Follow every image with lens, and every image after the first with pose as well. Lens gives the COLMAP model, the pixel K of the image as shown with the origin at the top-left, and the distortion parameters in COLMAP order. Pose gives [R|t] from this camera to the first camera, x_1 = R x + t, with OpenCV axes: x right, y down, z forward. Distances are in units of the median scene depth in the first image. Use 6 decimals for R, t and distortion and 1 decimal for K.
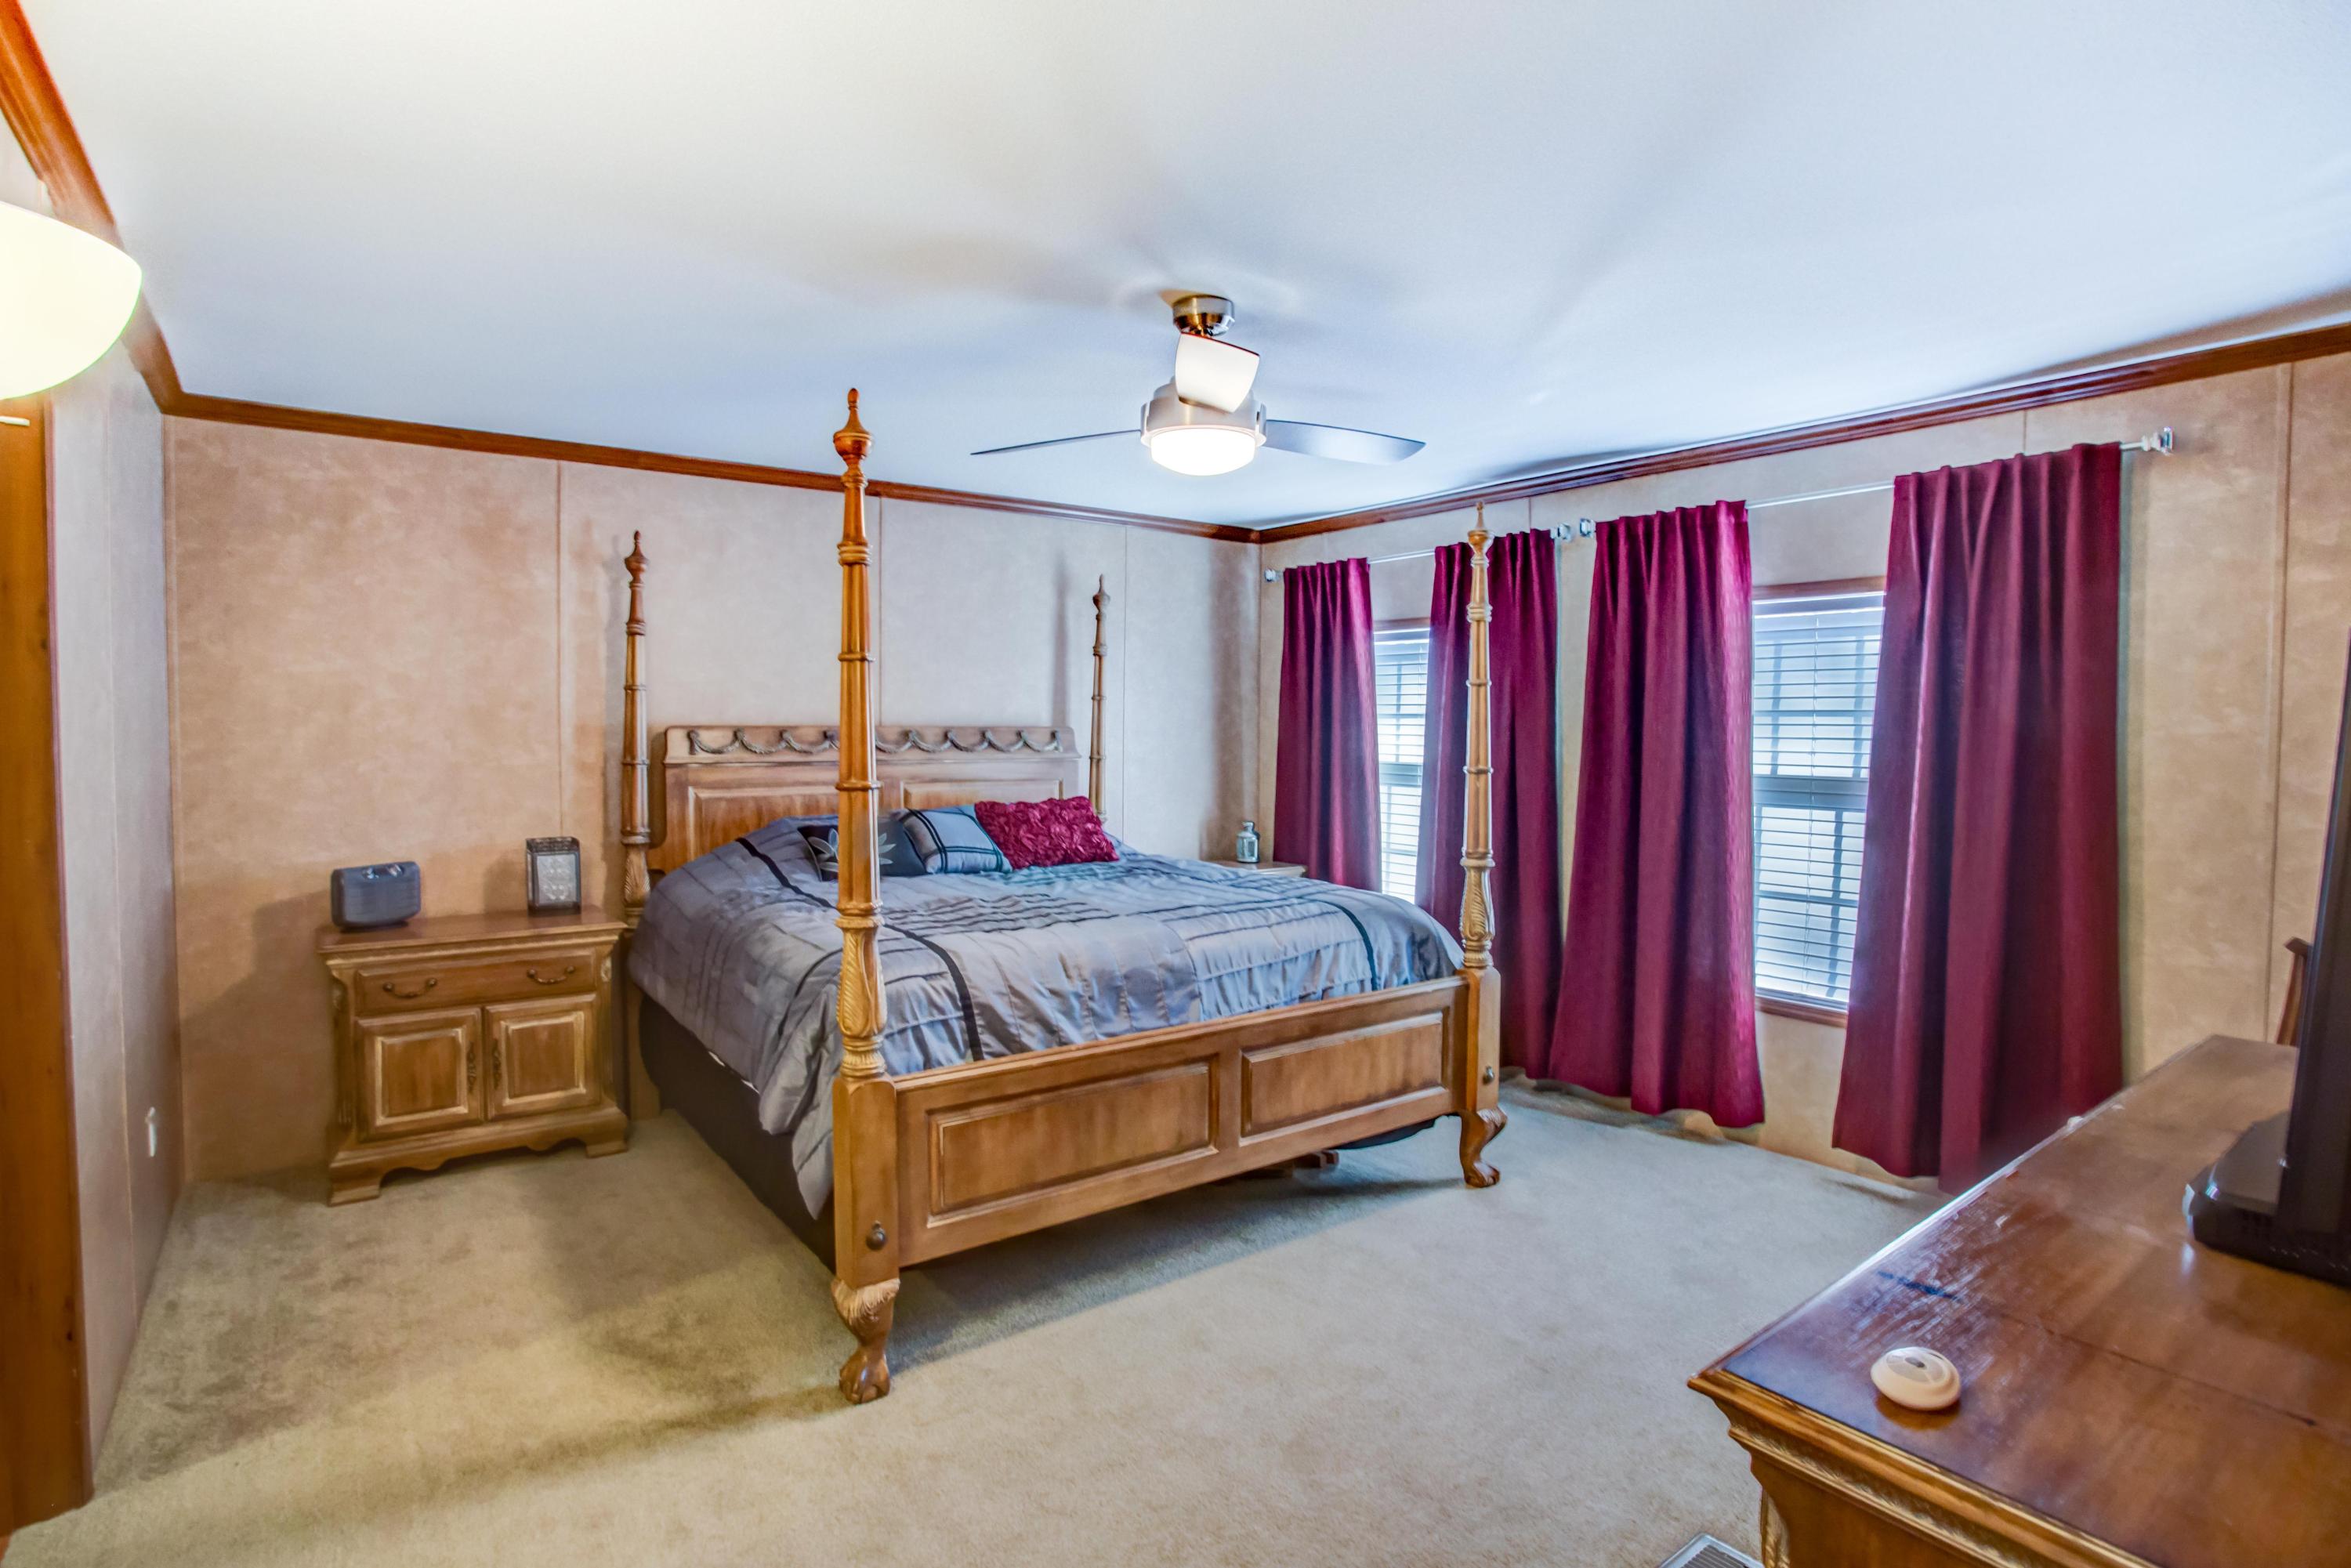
lens RADIAL K [[1199.9, 0, 1181.0], [0, 1199.9, 768.2], [0, 0, 1]] dist [-0.070655, 0.034892]
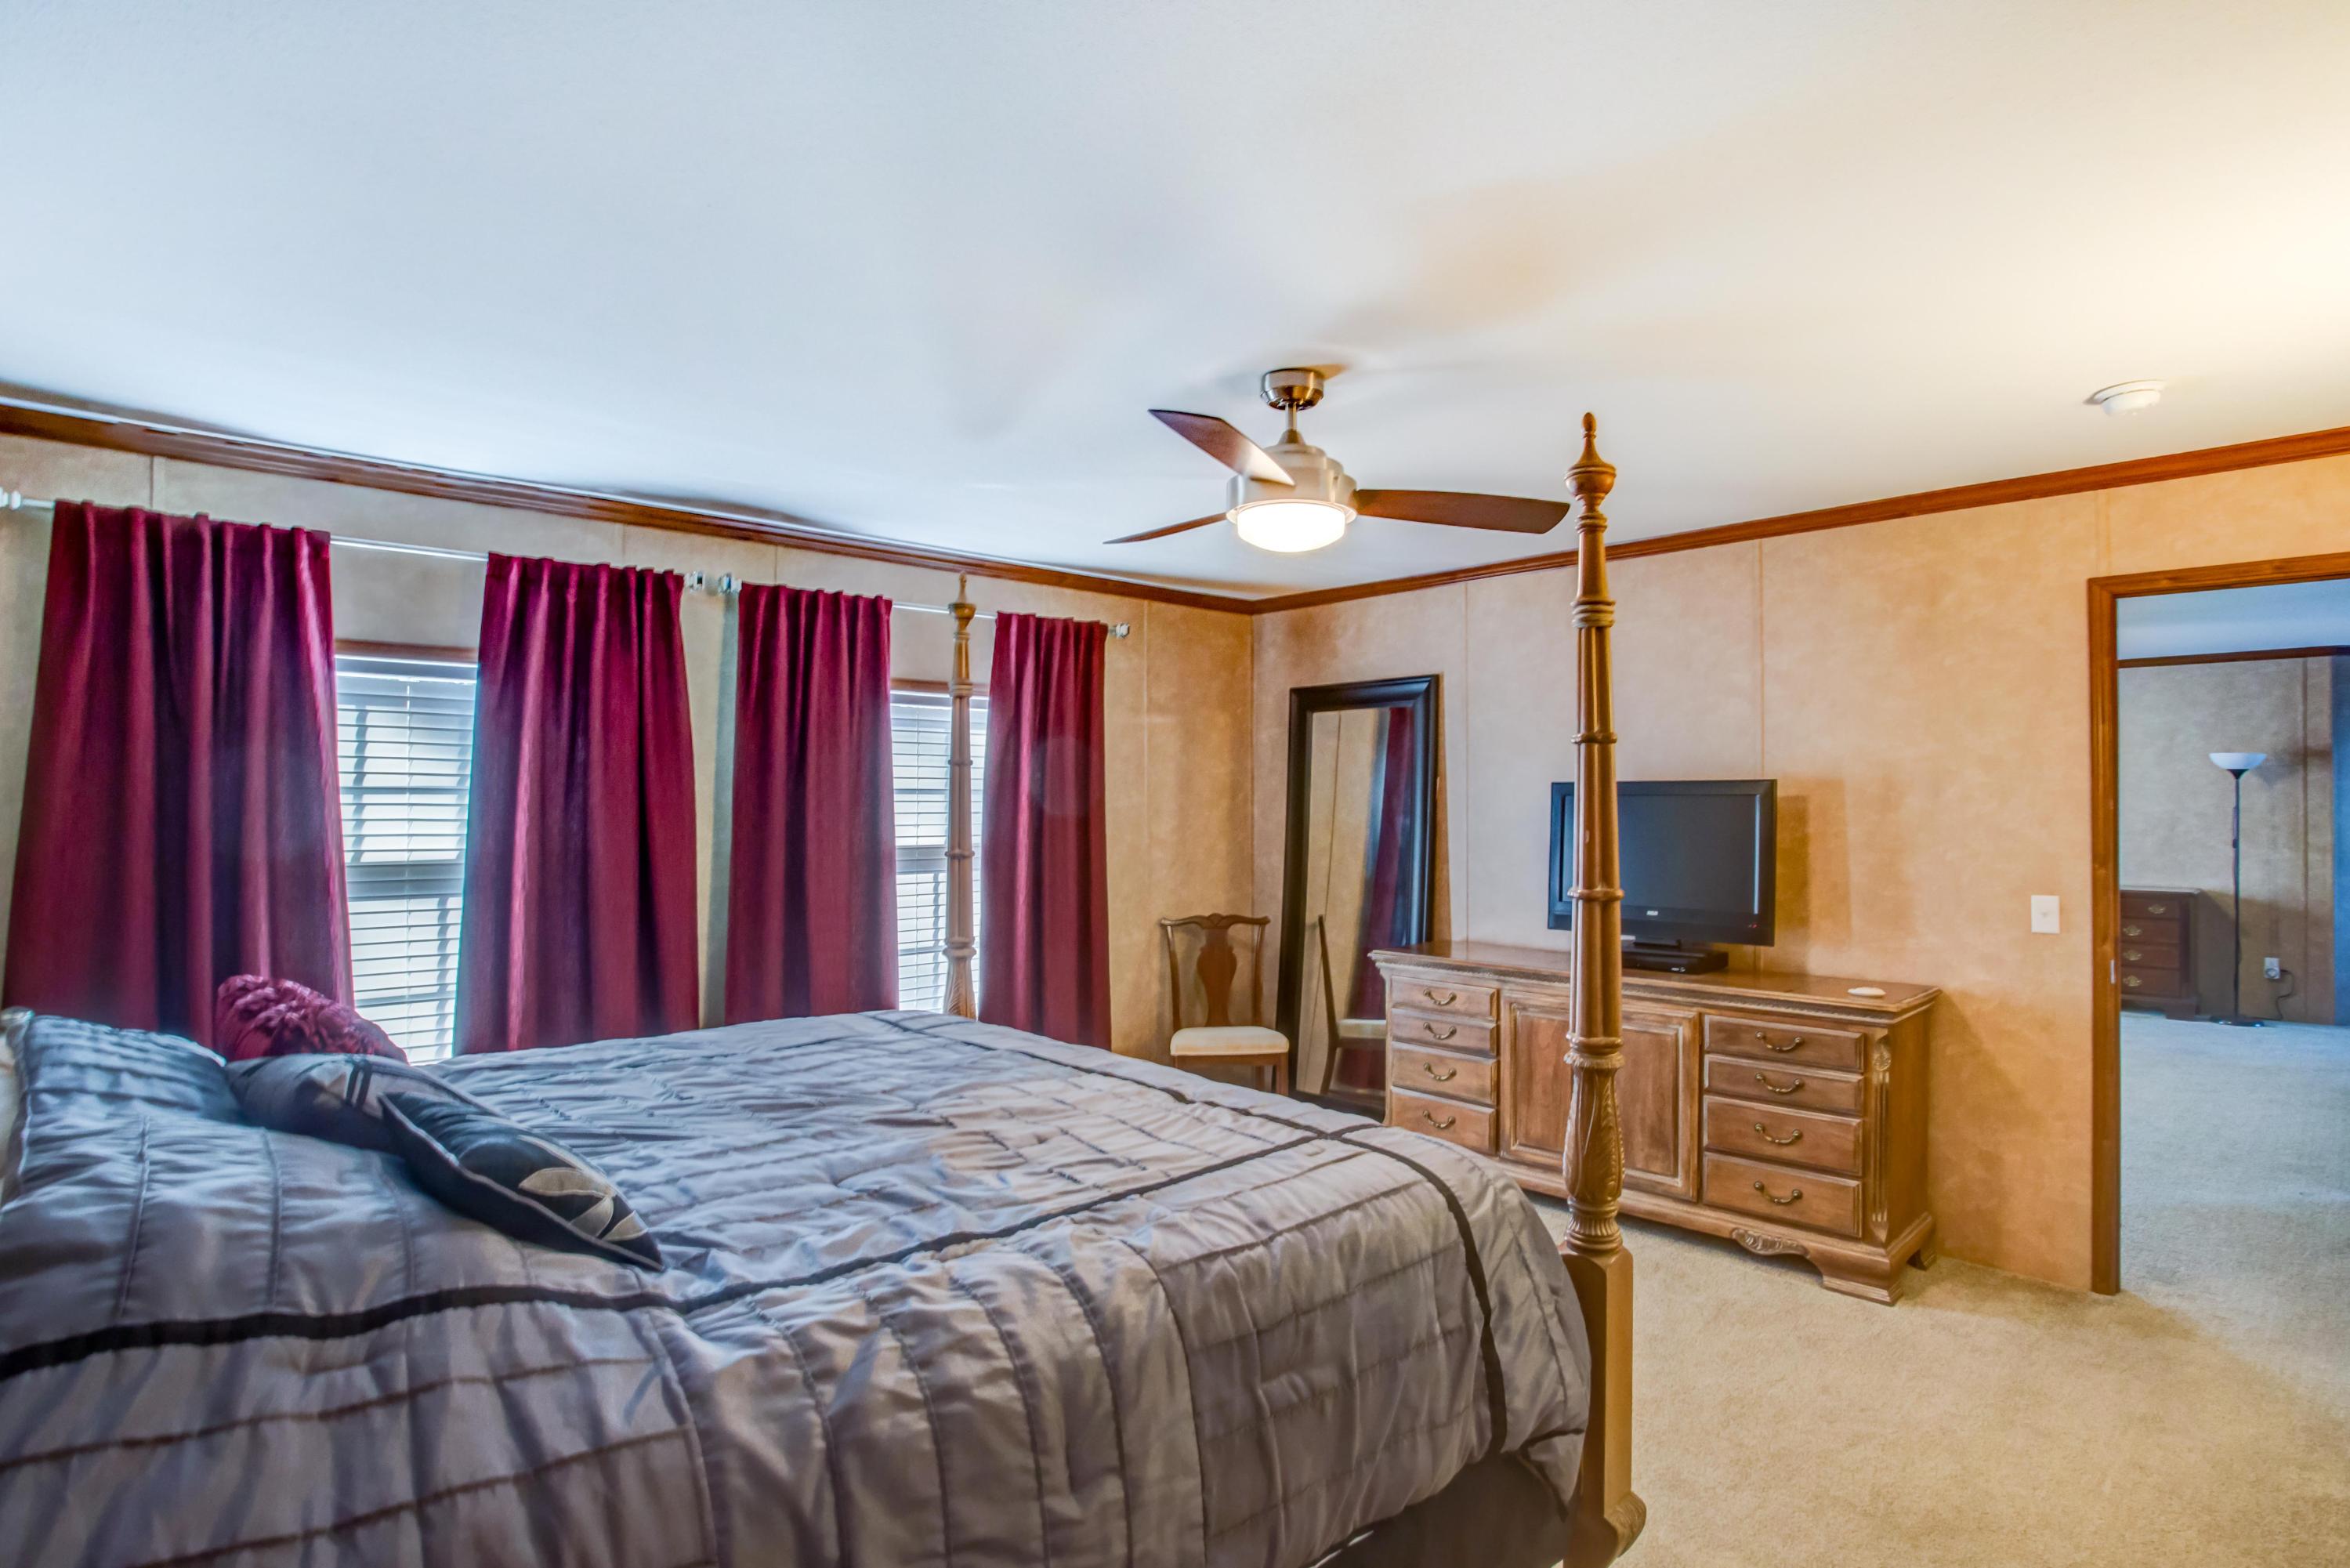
lens RADIAL K [[1225.2, 0, 1175.0], [0, 1225.2, 784.0], [0, 0, 1]] dist [-0.133086, 0.038019]
pose [[-0.138322, 0.014712, 0.990278, -0.432667], [0.042198, 0.999069, -0.008949, -0.020386], [-0.989488, 0.040550, -0.138814, 0.567217]]
